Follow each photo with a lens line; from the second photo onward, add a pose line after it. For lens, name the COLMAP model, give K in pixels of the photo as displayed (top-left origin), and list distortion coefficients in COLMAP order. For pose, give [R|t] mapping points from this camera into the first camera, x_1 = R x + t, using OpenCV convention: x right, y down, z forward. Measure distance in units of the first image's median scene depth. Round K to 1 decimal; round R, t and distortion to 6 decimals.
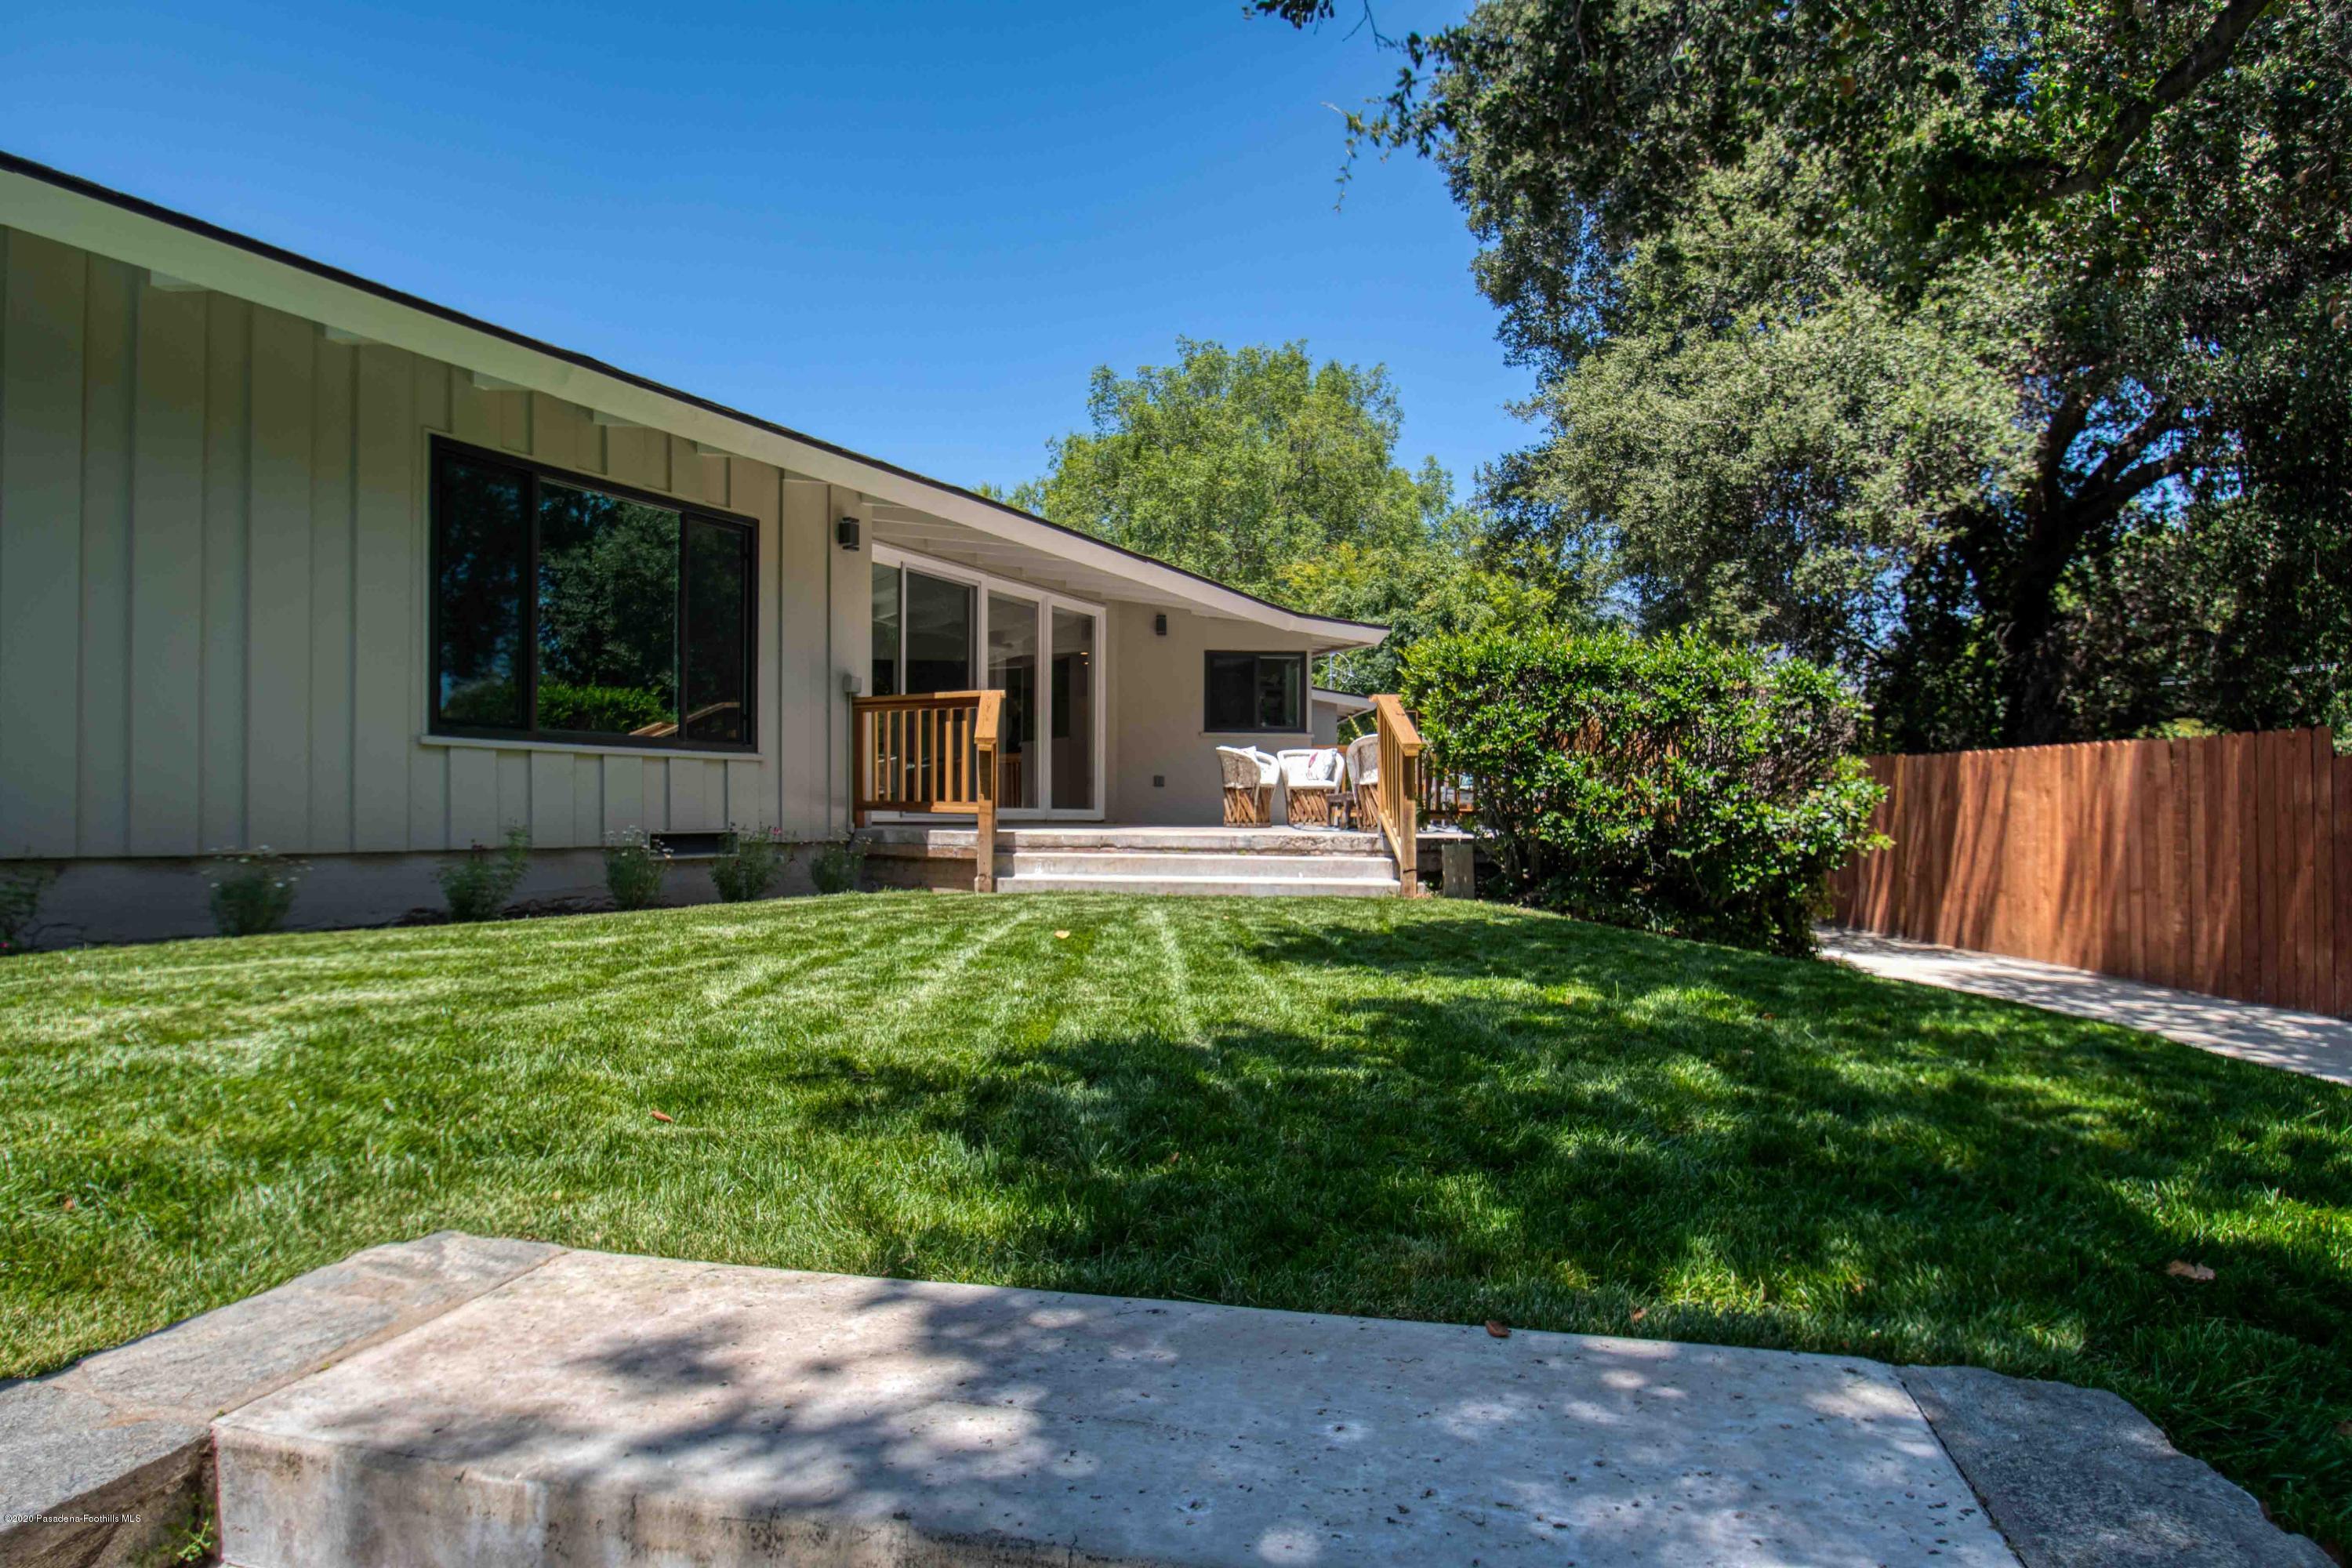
lens RADIAL K [[1437.8, 0, 1176.0], [0, 1437.8, 784.0], [0, 0, 1]] dist [0.000345, 0.000069]
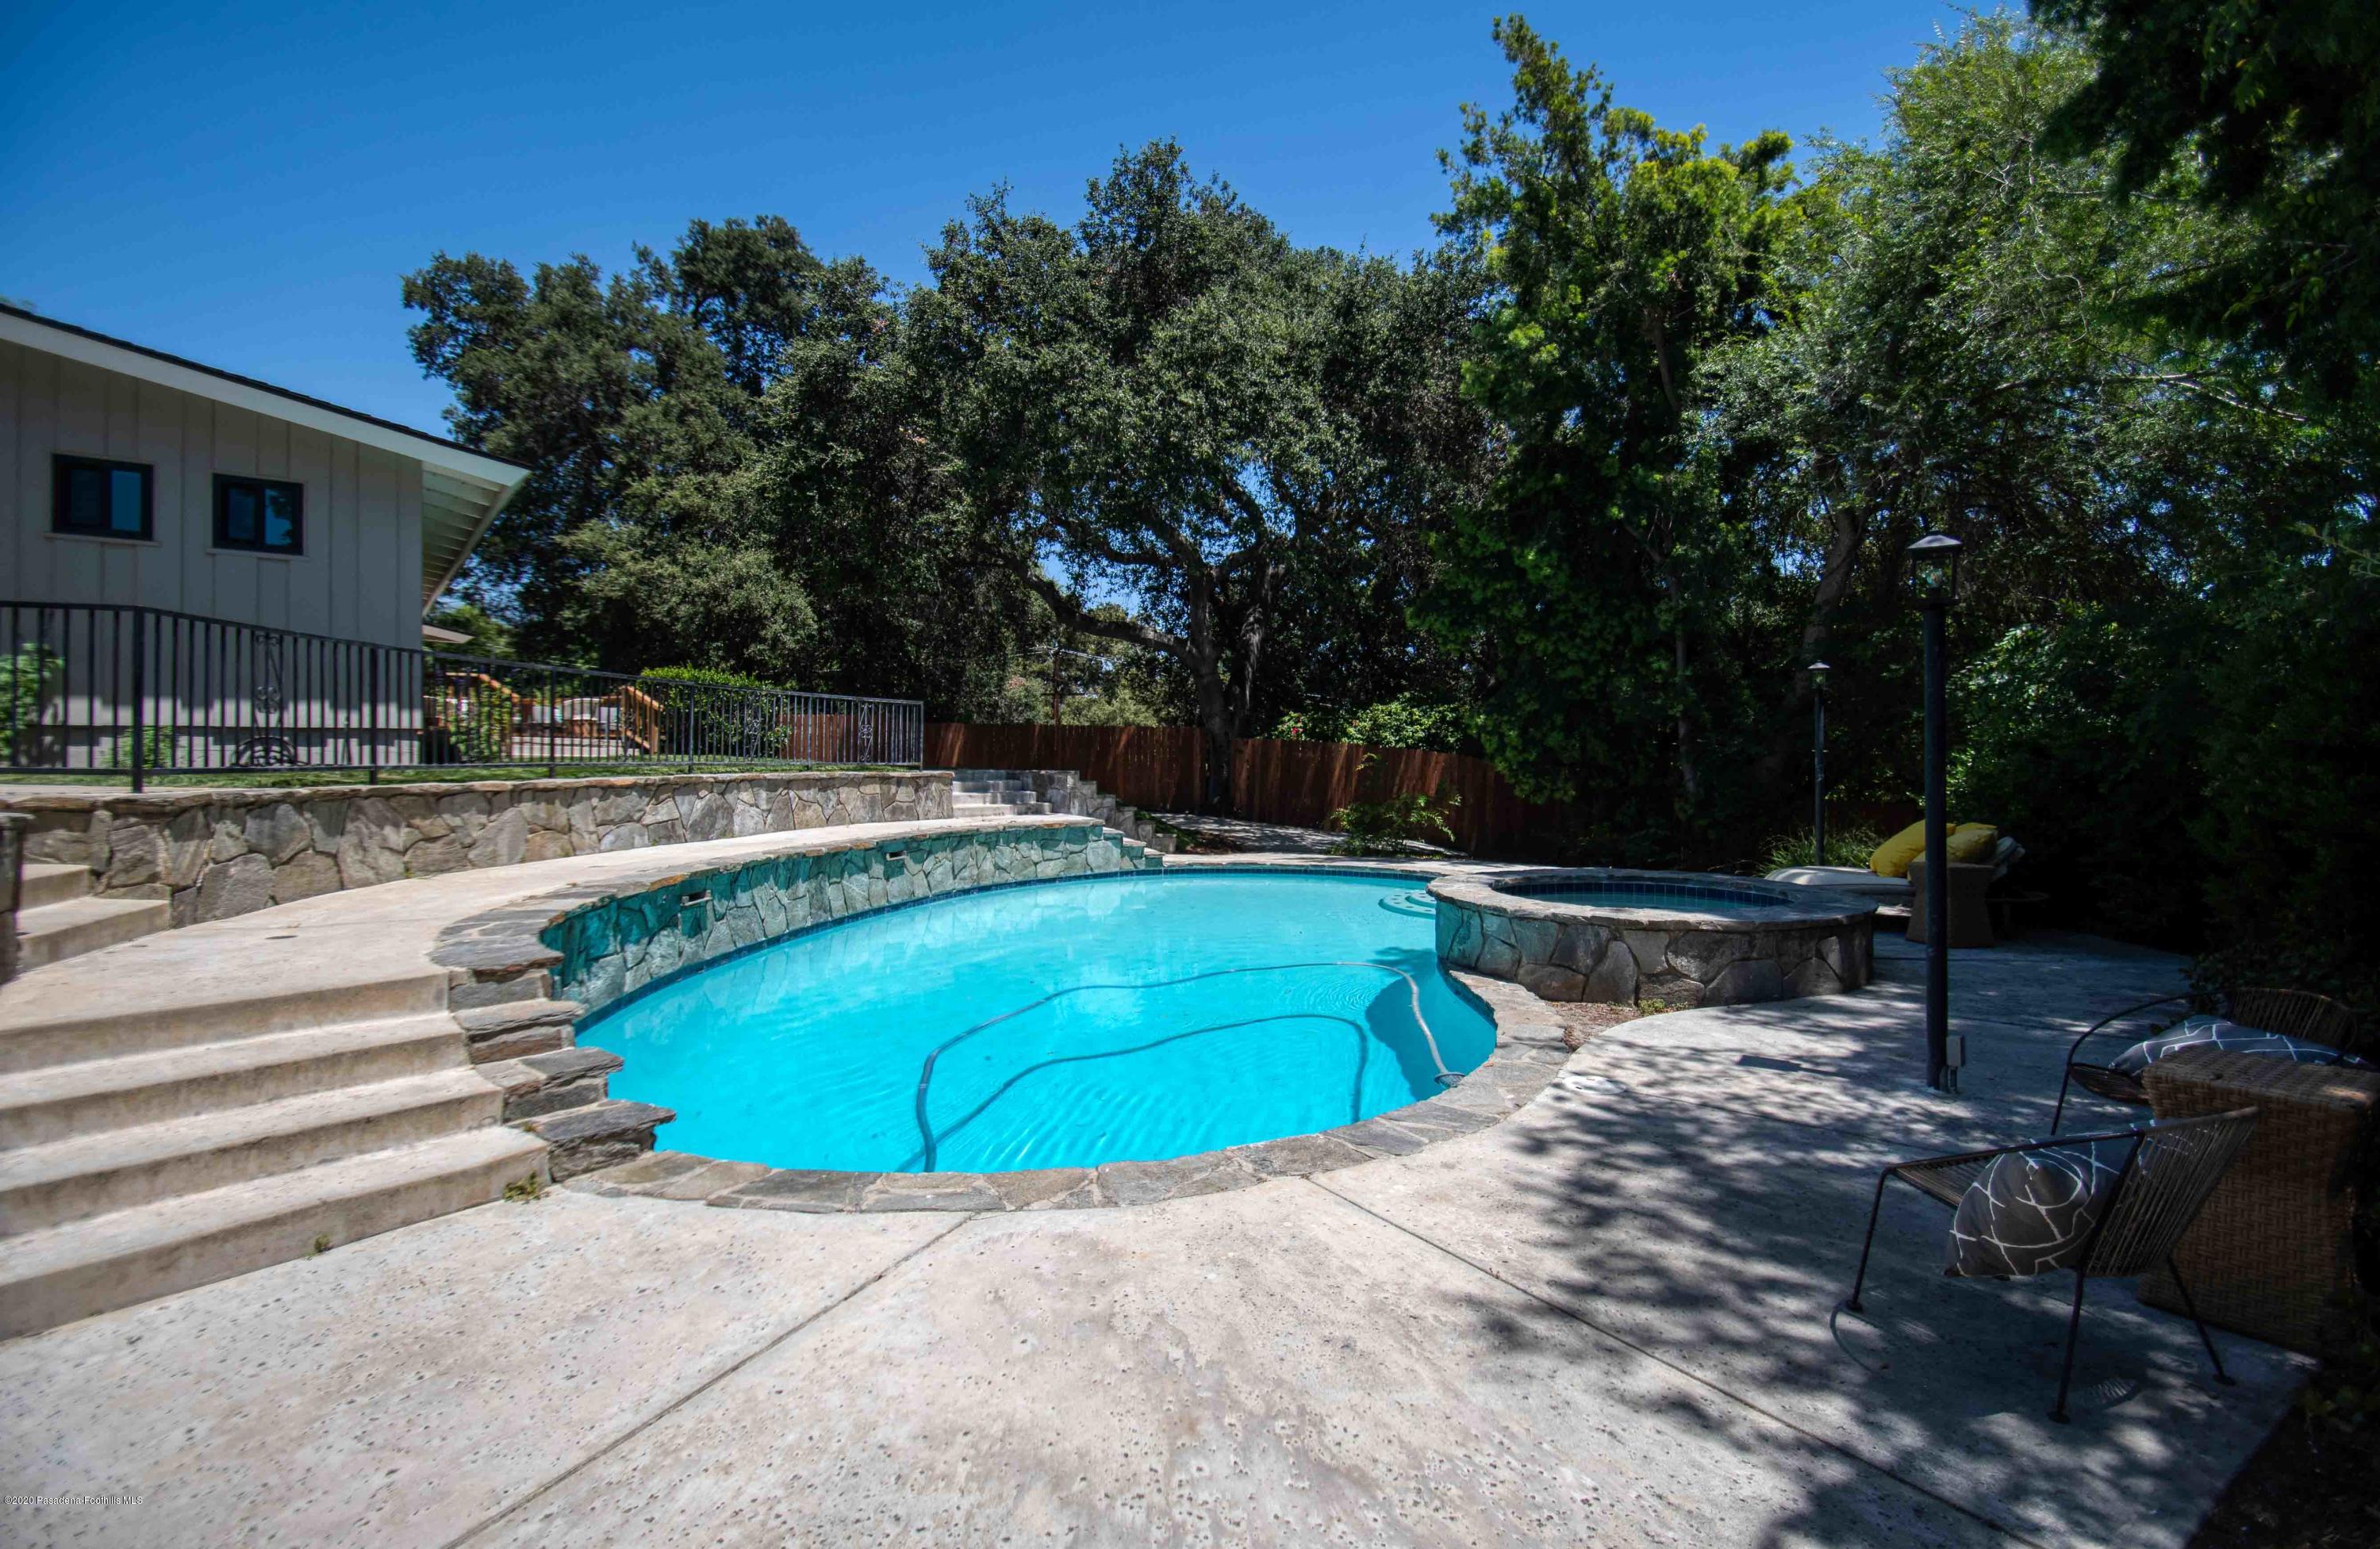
lens RADIAL K [[1075.7, 0, 1218.1], [0, 1075.7, 760.2], [0, 0, 1]] dist [0.001865, -0.000415]
pose [[0.423359, 0.001644, 0.905961, -0.903486], [-0.024980, 0.999639, 0.009860, 0.020096], [-0.905618, -0.026805, 0.423247, -0.615496]]
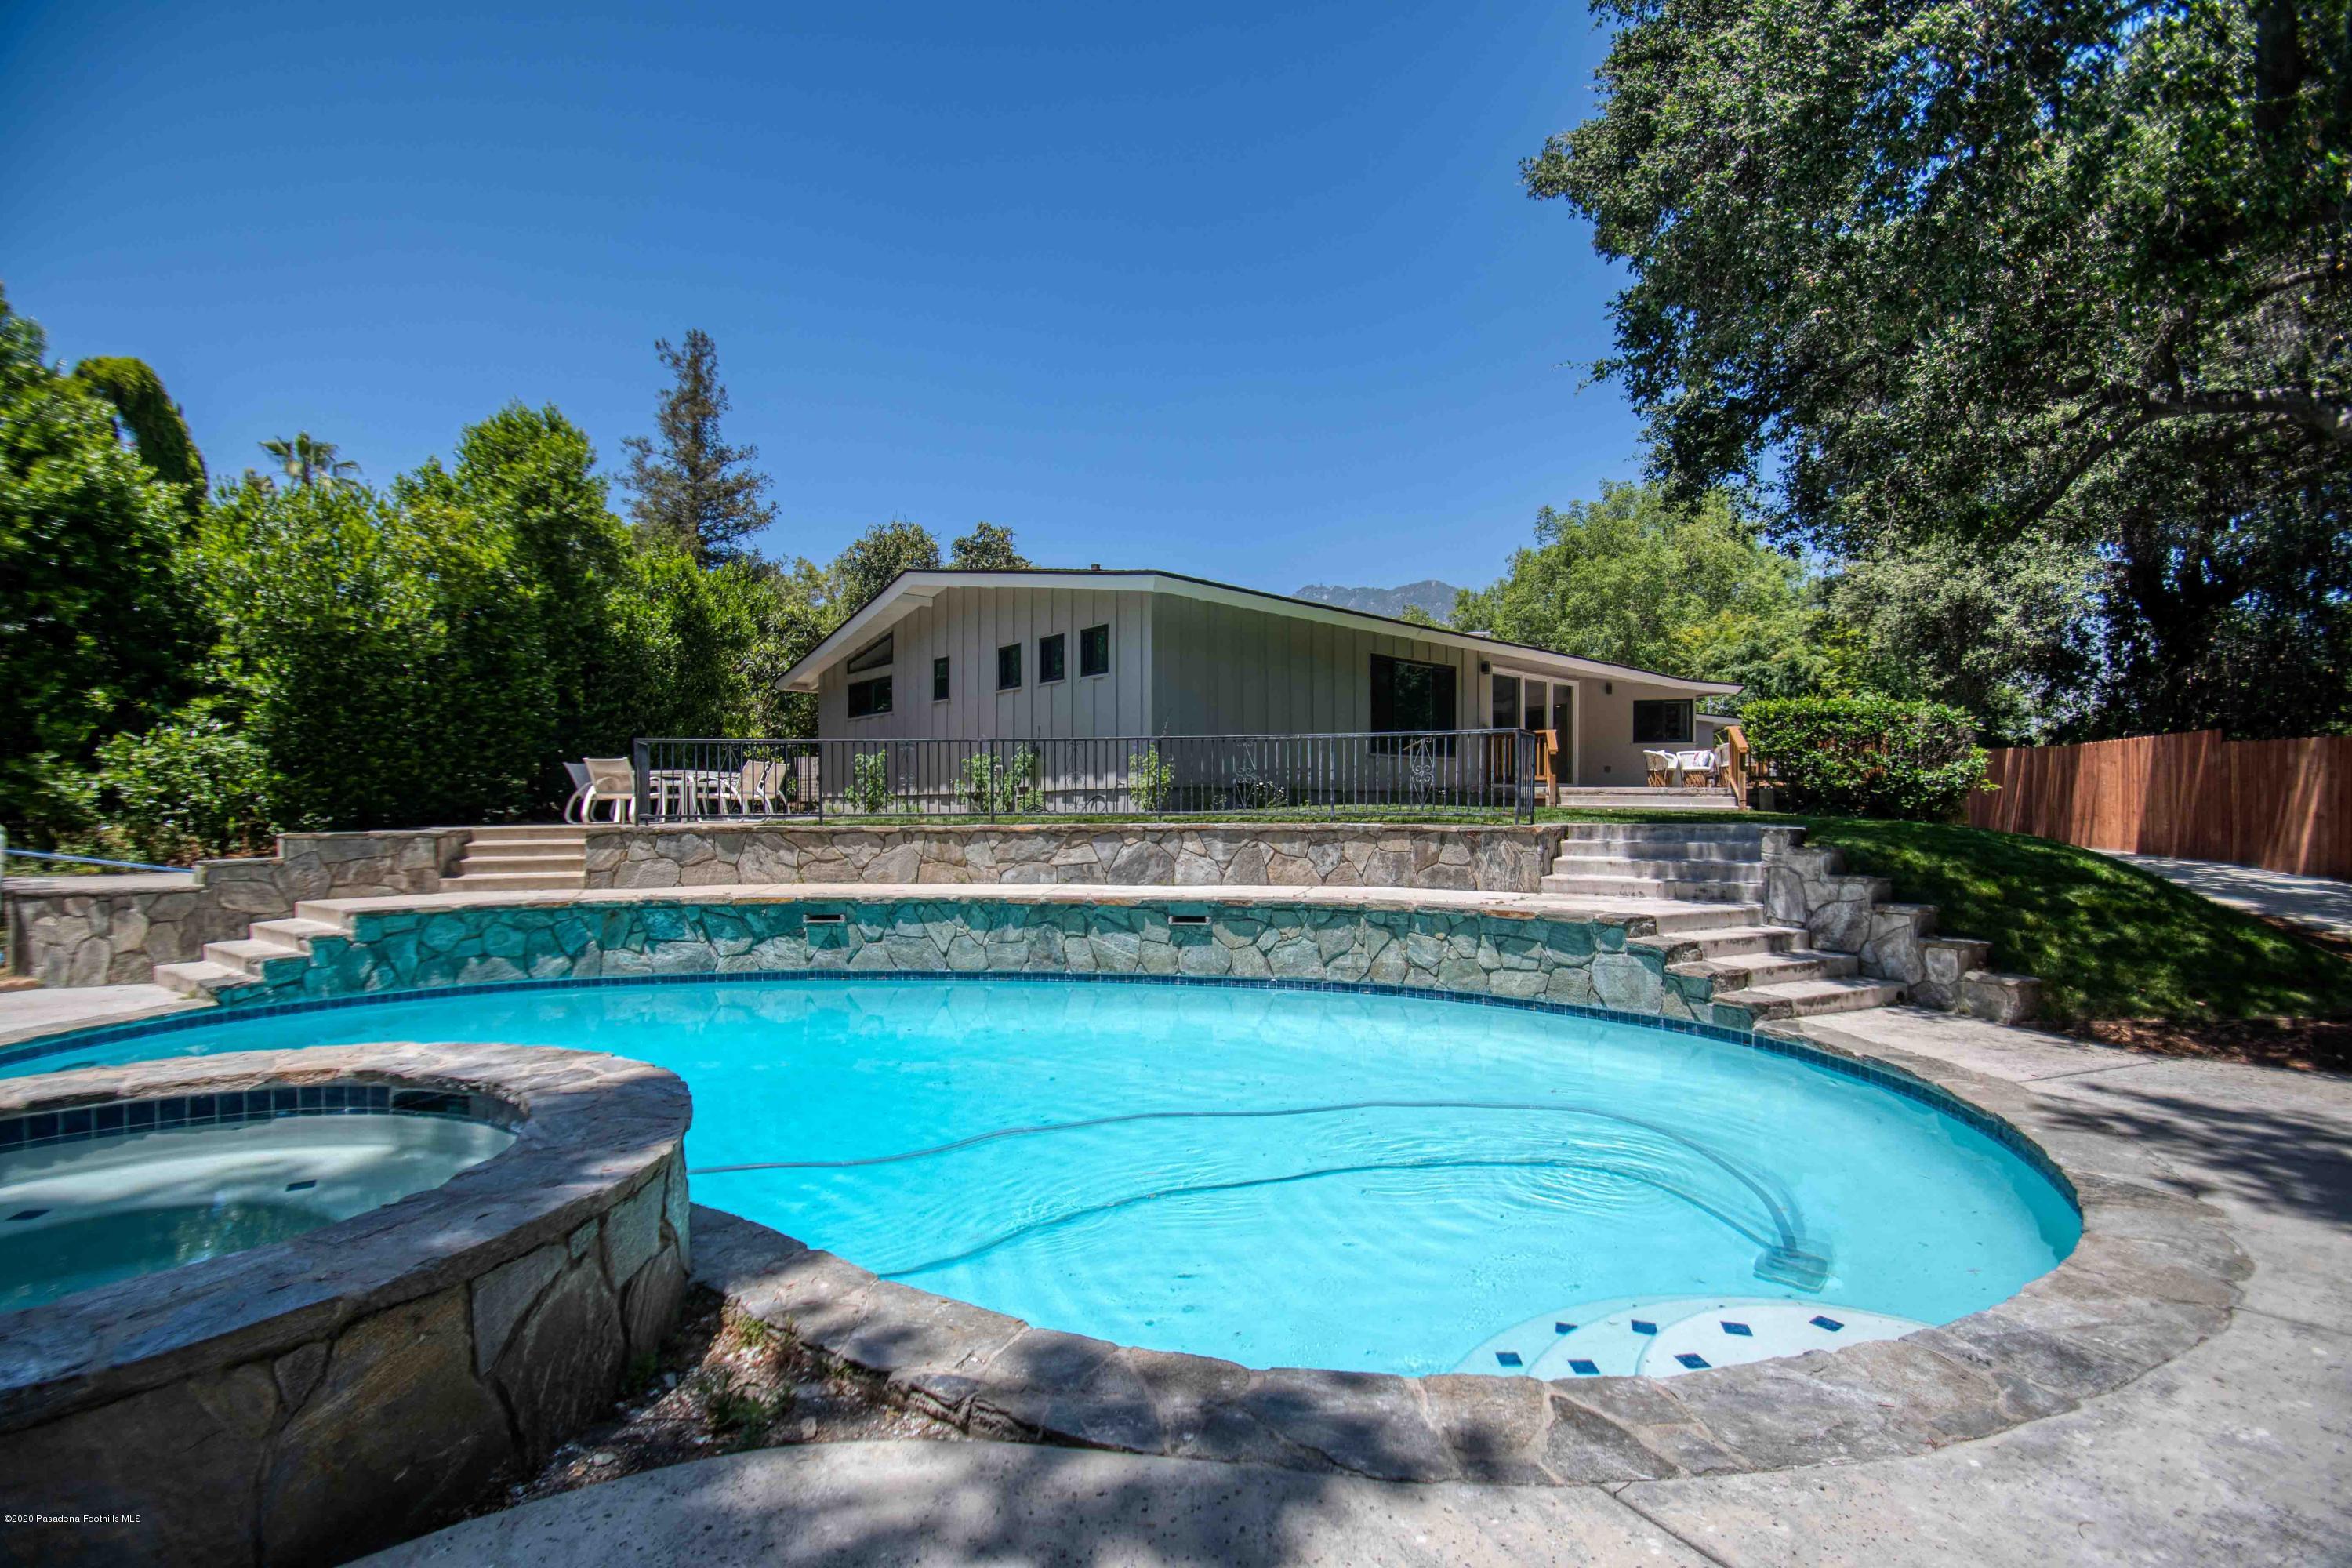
lens RADIAL K [[1015.4, 0, 1168.0], [0, 1015.4, 811.8], [0, 0, 1]] dist [0.013250, -0.000103]
pose [[0.927136, 0.000731, -0.374725, -0.062666], [0.009968, 0.999596, 0.026613, 0.017725], [0.374593, -0.028409, 0.926754, -0.668721]]
